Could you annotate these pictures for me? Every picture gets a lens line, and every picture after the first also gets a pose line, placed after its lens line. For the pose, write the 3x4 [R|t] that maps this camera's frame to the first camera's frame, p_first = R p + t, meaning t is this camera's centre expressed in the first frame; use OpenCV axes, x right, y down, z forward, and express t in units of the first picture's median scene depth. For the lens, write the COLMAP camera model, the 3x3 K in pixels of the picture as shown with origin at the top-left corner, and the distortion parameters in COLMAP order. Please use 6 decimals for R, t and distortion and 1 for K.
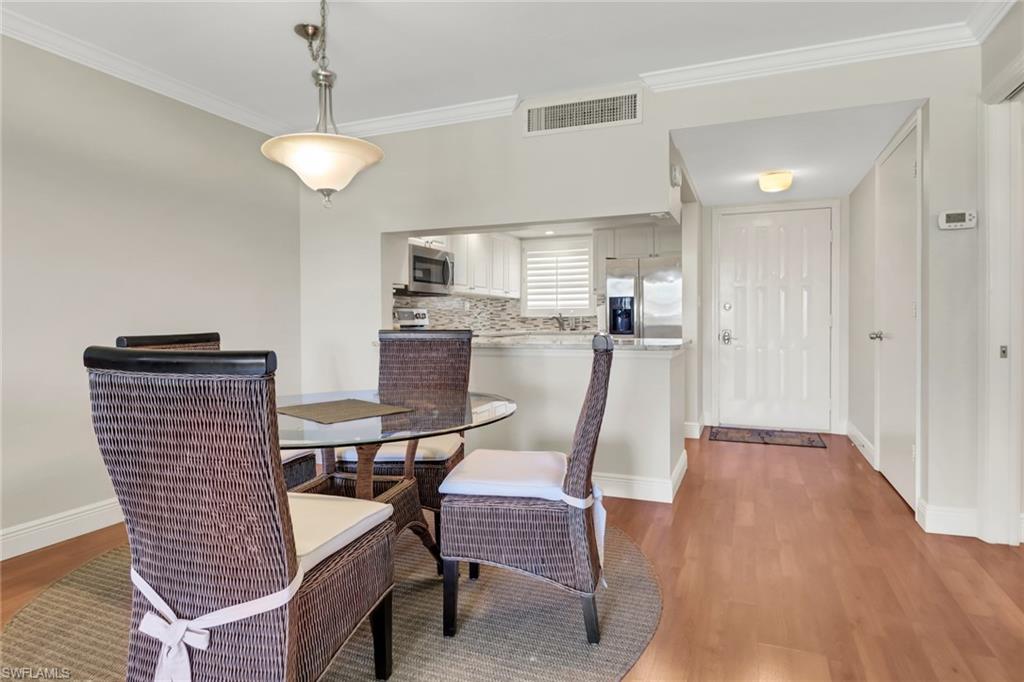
lens RADIAL K [[549.2, 0, 495.0], [0, 549.2, 326.5], [0, 0, 1]] dist [0.012017, -0.000055]
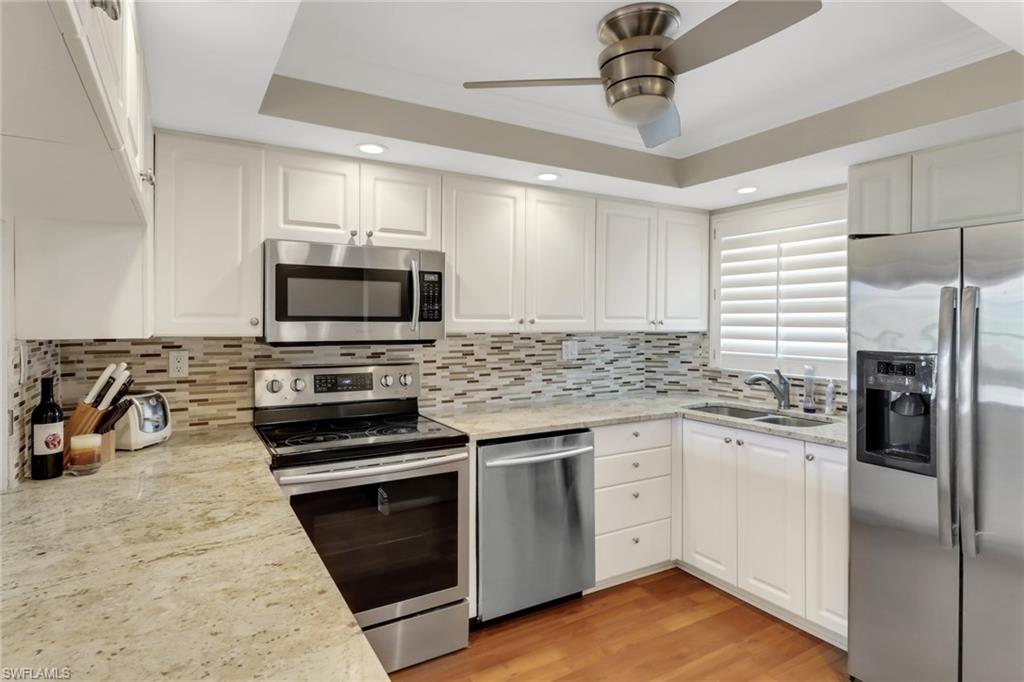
lens RADIAL K [[549.2, 0, 495.0], [0, 549.2, 326.5], [0, 0, 1]] dist [0.012017, -0.000055]
pose [[0.814465, 0.007637, -0.580163, 0.186205], [-0.012379, 0.999914, -0.004216, -0.053256], [0.580081, 0.010615, 0.814490, 0.497898]]
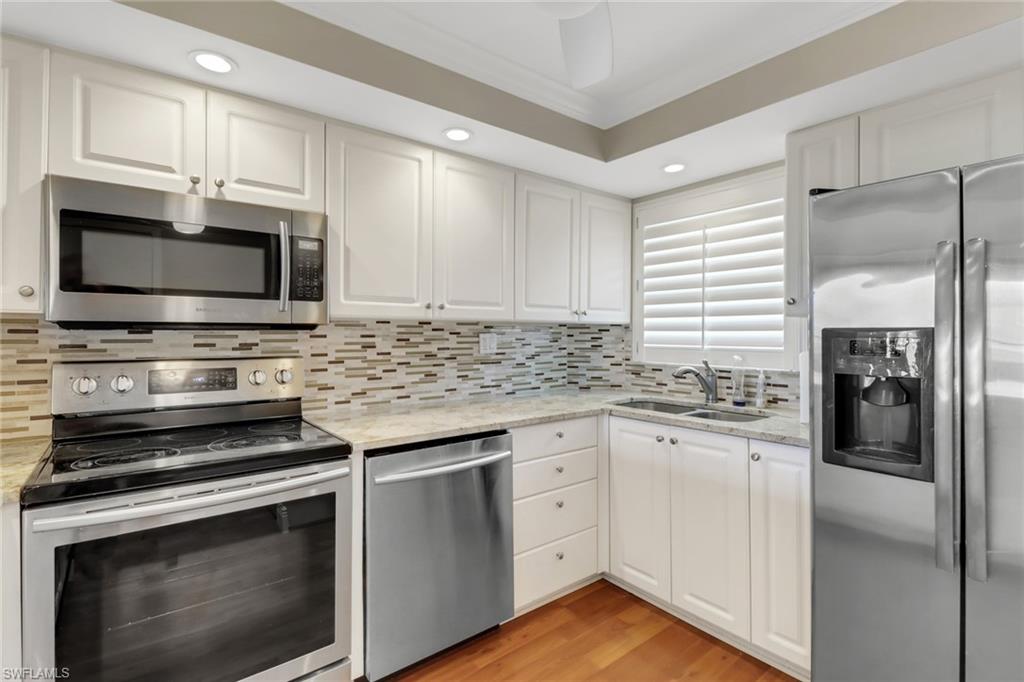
lens RADIAL K [[490.7, 0, 498.8], [0, 490.7, 328.8], [0, 0, 1]] dist [0.023786, -0.022584]
pose [[0.886167, -0.000990, -0.463364, 0.149243], [-0.009346, 0.999756, -0.020009, -0.038944], [0.463271, 0.022062, 0.885942, 0.586409]]
